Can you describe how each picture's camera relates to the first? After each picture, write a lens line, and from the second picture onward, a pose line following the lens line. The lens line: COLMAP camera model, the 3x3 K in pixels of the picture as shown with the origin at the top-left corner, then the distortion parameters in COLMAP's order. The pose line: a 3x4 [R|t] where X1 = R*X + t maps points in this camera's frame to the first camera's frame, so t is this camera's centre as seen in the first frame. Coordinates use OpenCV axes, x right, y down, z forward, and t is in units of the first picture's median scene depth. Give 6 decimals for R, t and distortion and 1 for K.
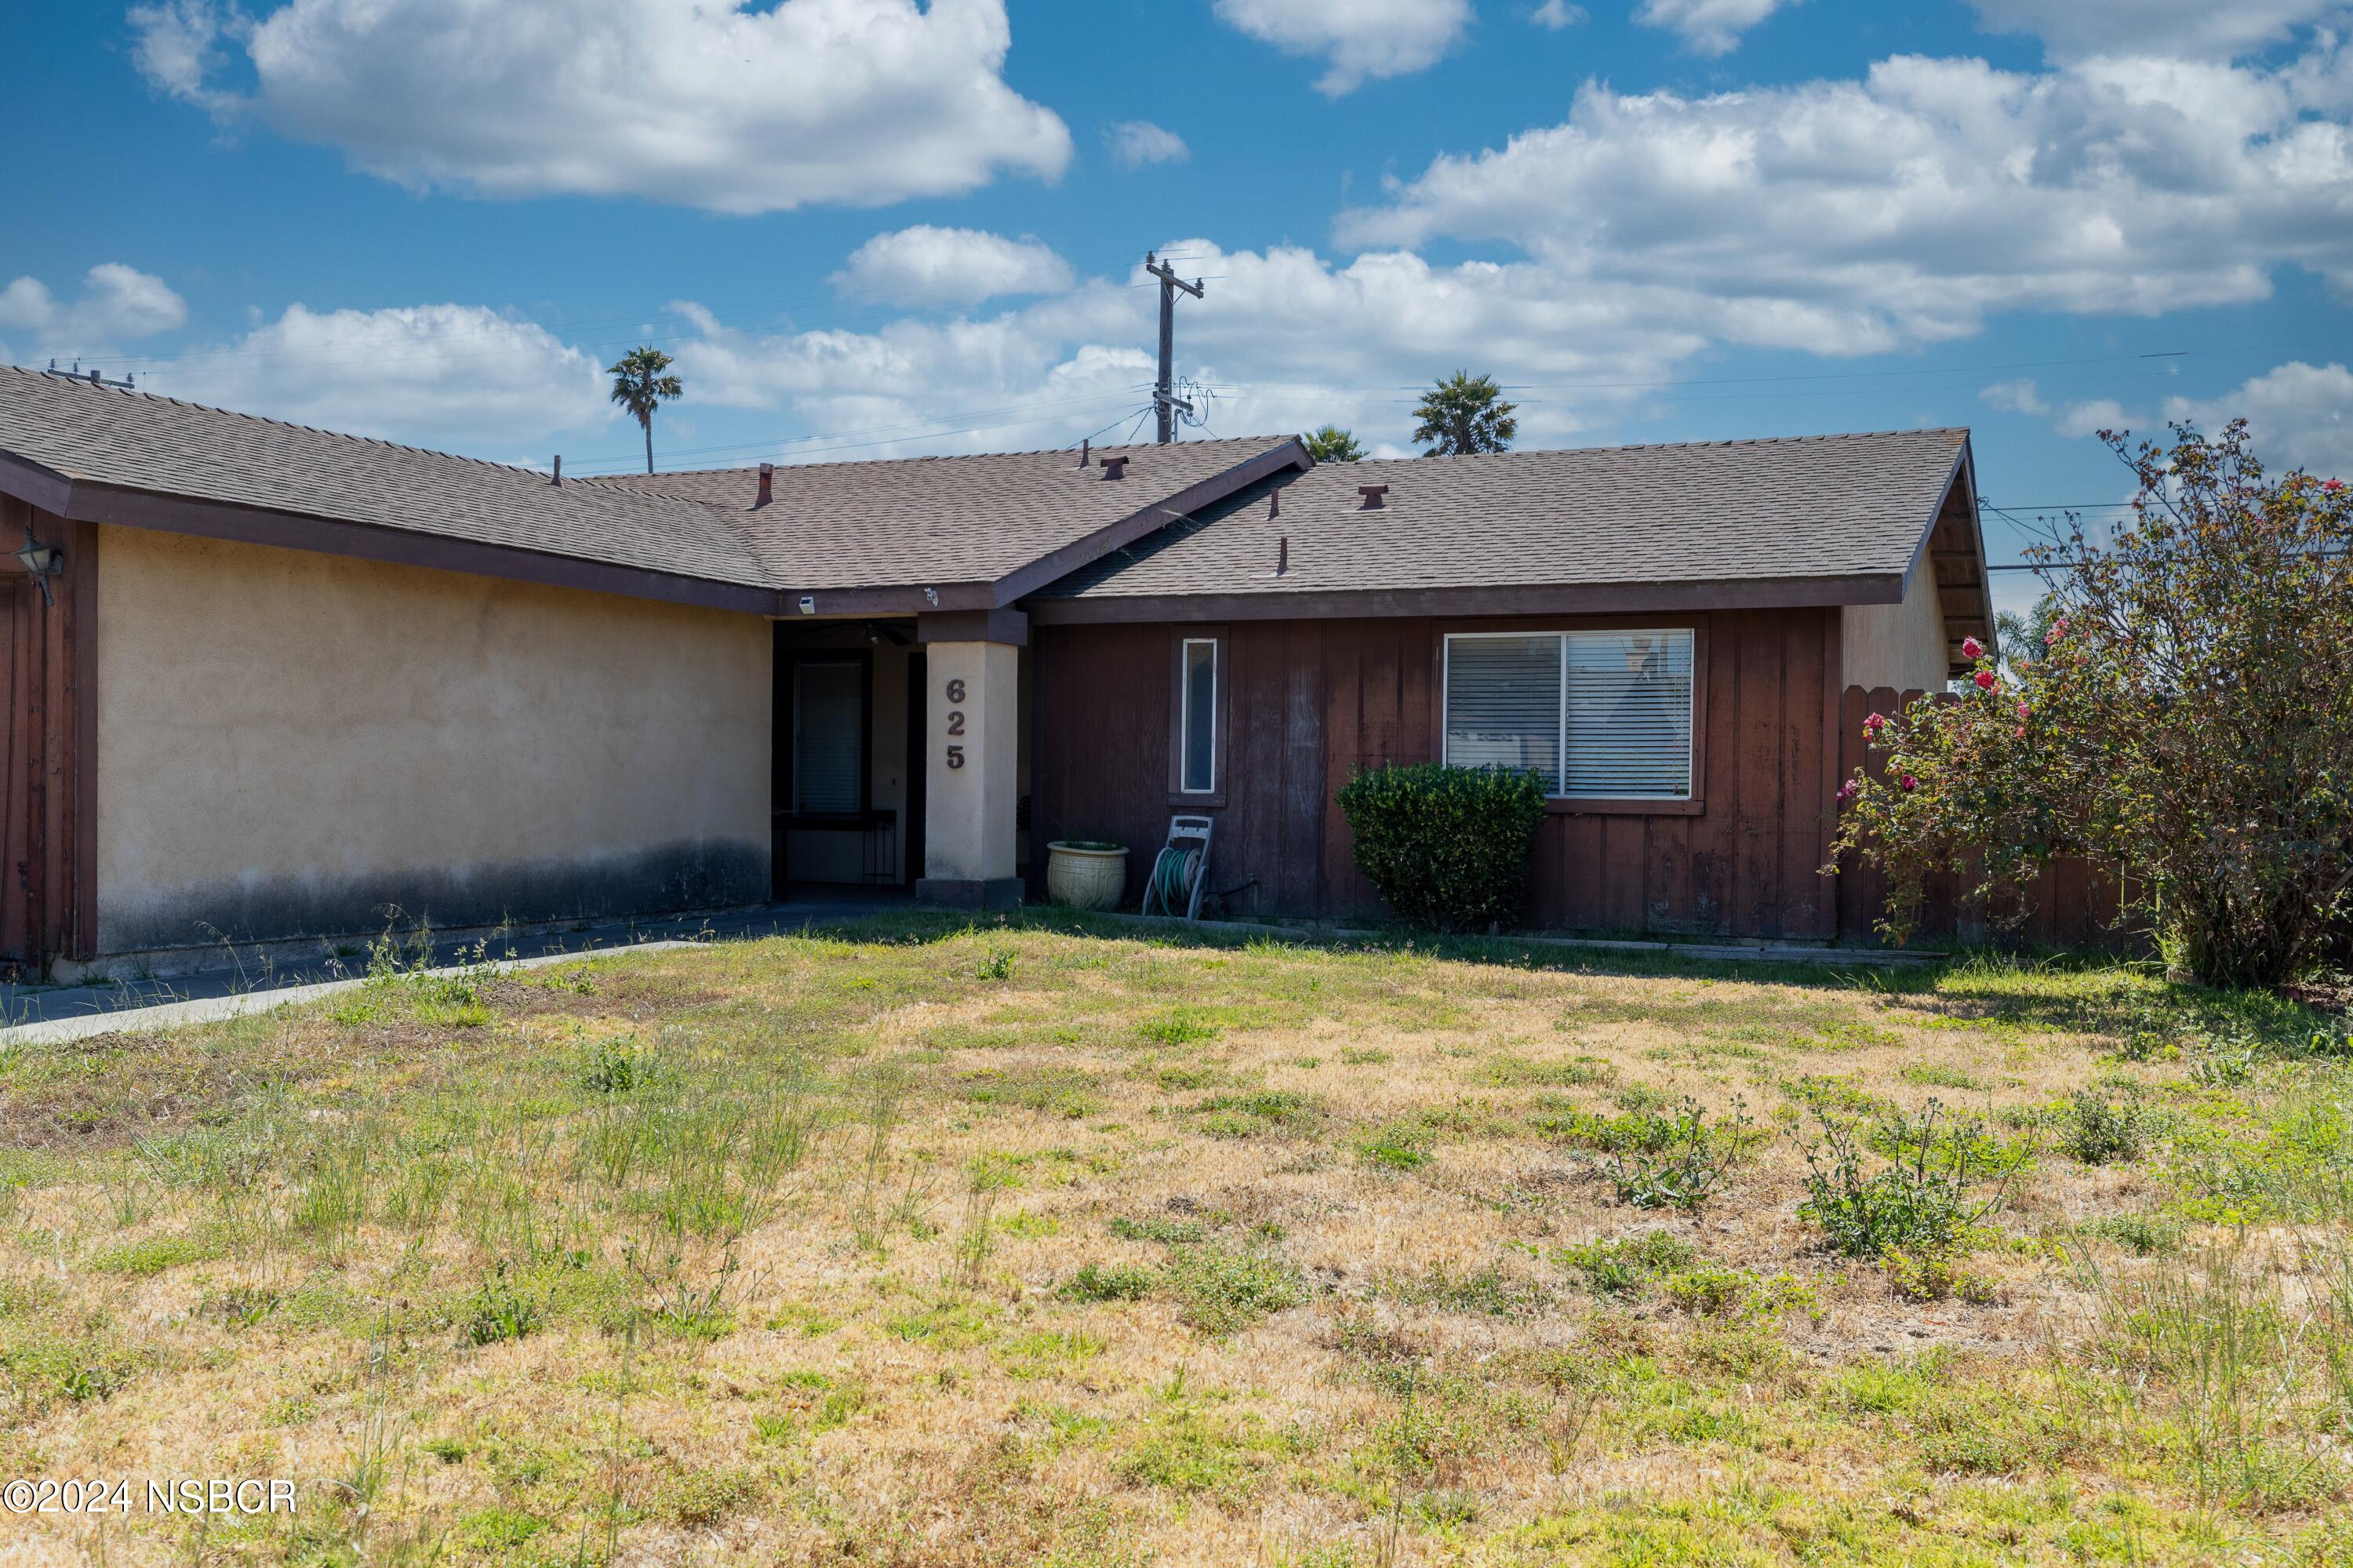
lens RADIAL K [[2094.1, 0, 1176.5], [0, 2094.1, 784.0], [0, 0, 1]] dist [0.005385, 0.001863]
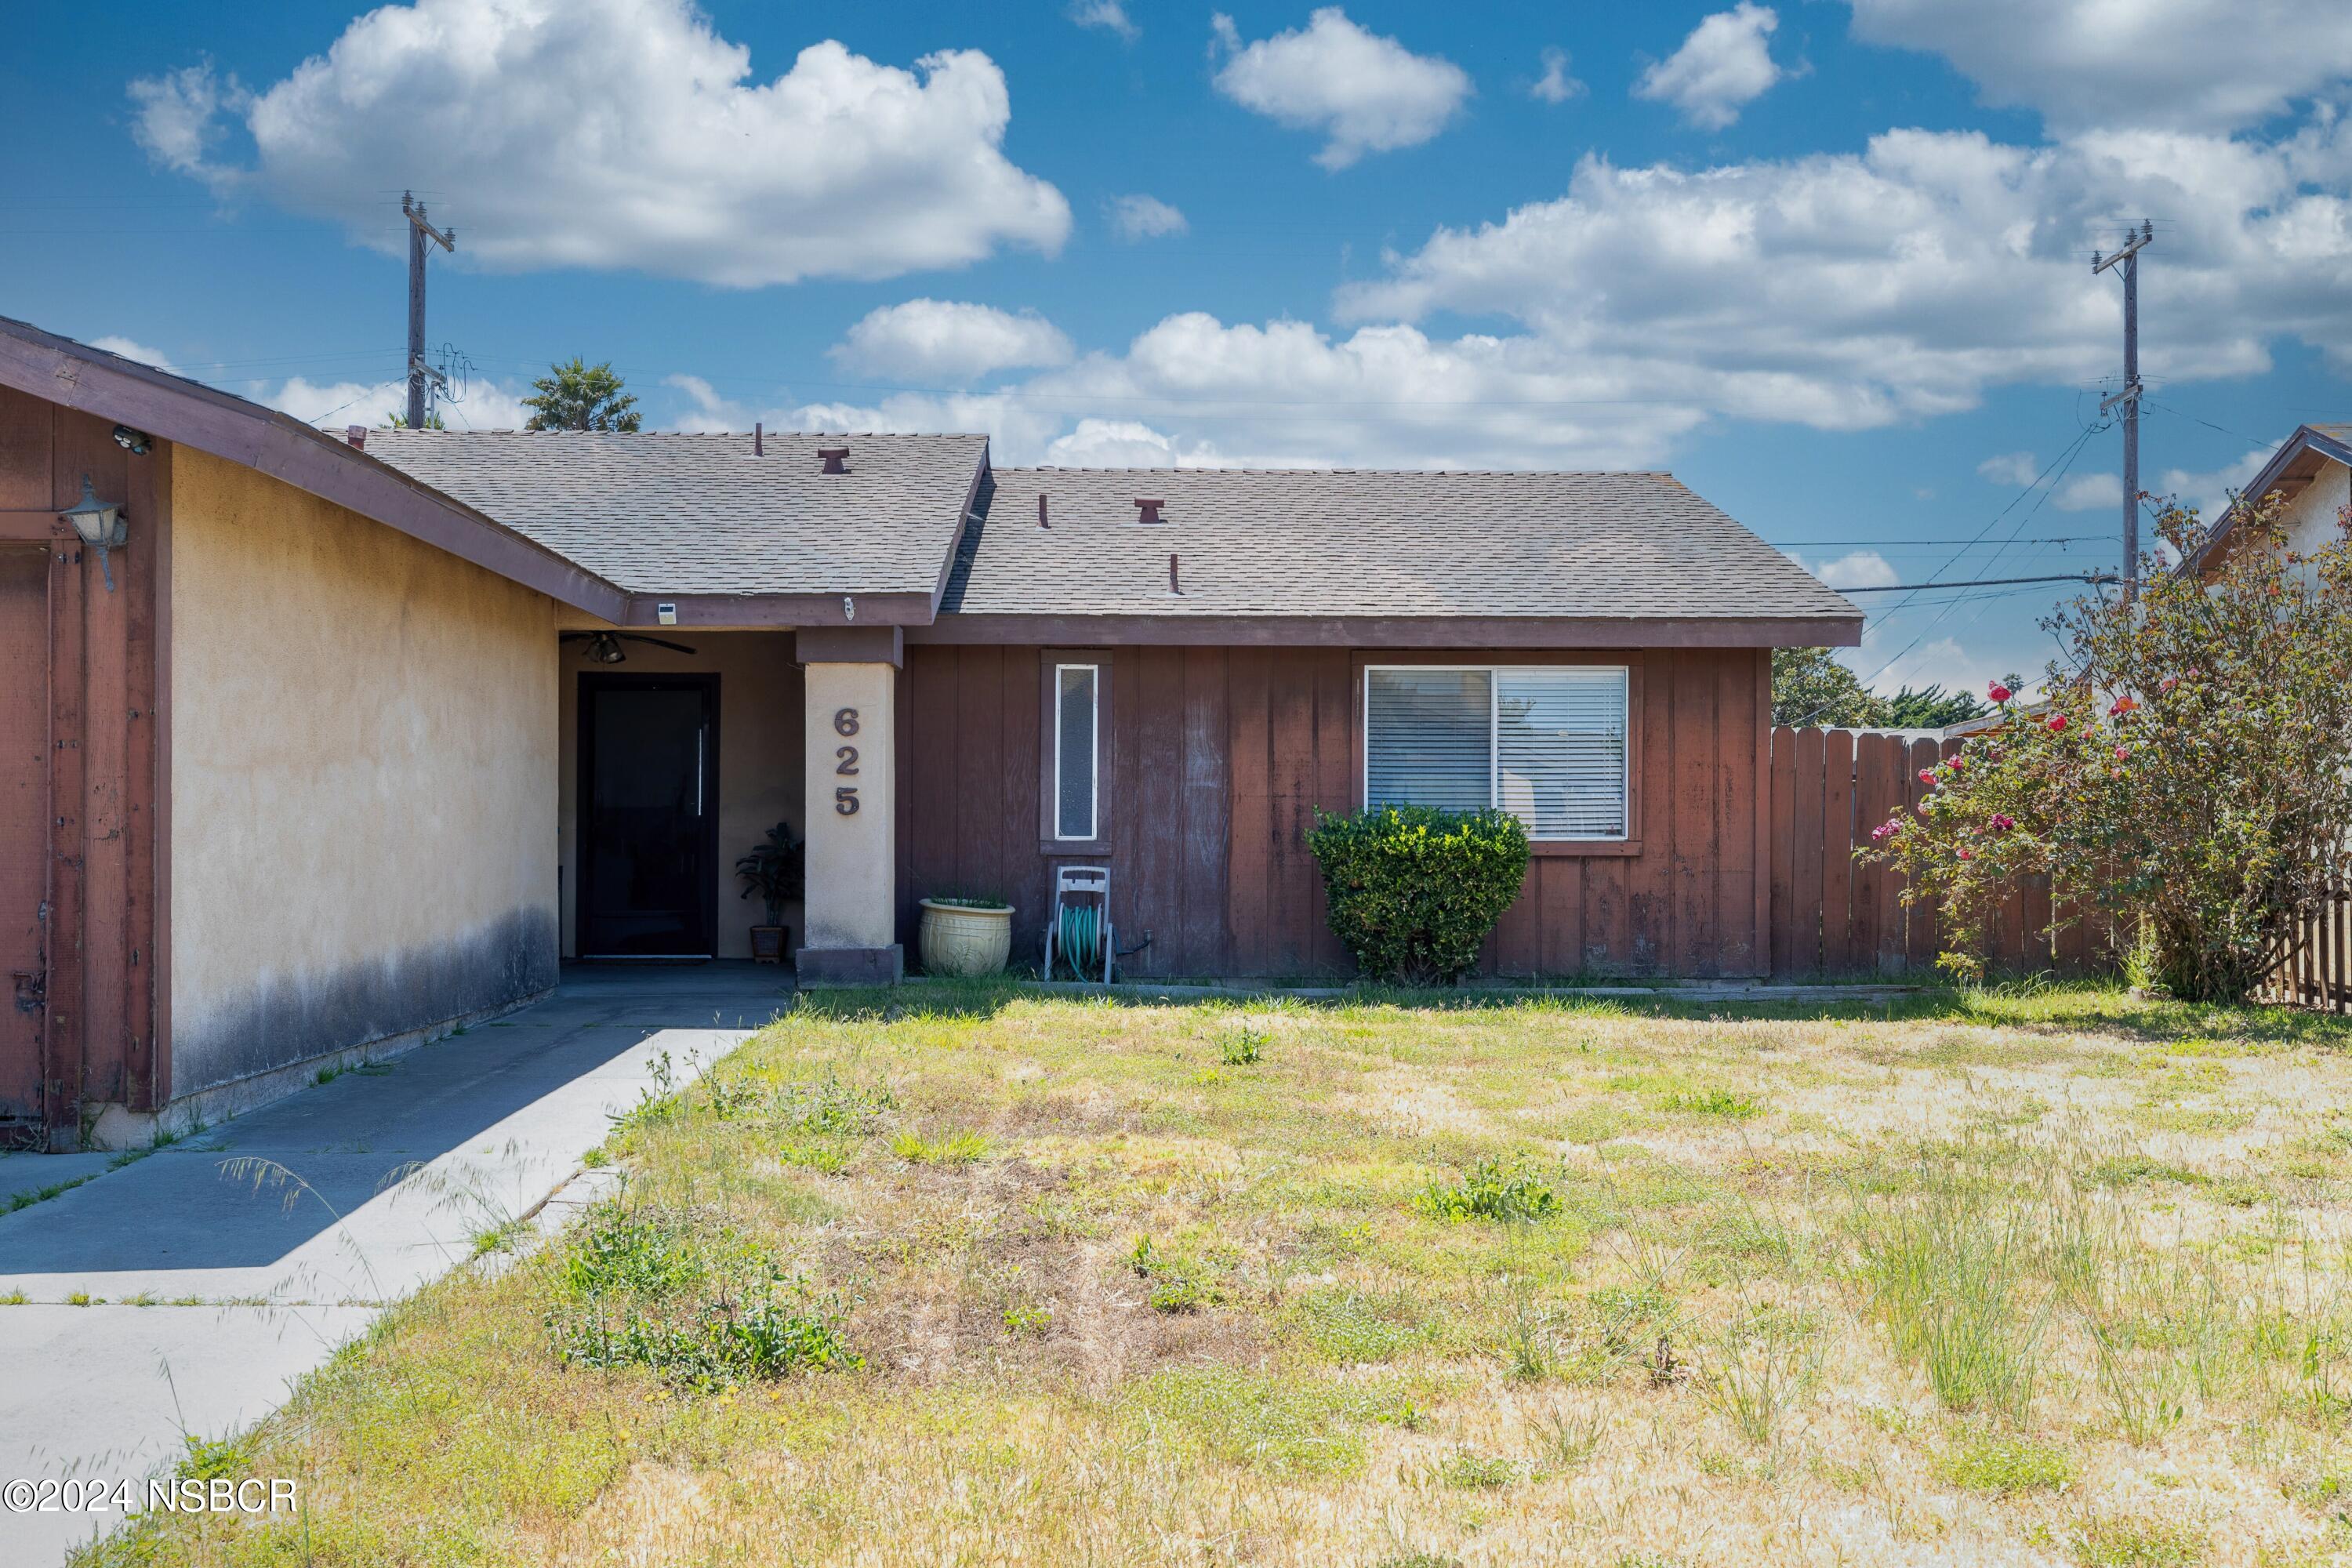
lens RADIAL K [[2285.5, 0, 1176.0], [0, 2285.5, 784.0], [0, 0, 1]] dist [0.020953, 0.014470]
pose [[0.894598, -0.003186, 0.446860, -0.395438], [0.009969, 0.999868, -0.012831, -0.006723], [-0.446760, 0.015933, 0.894512, 0.127219]]
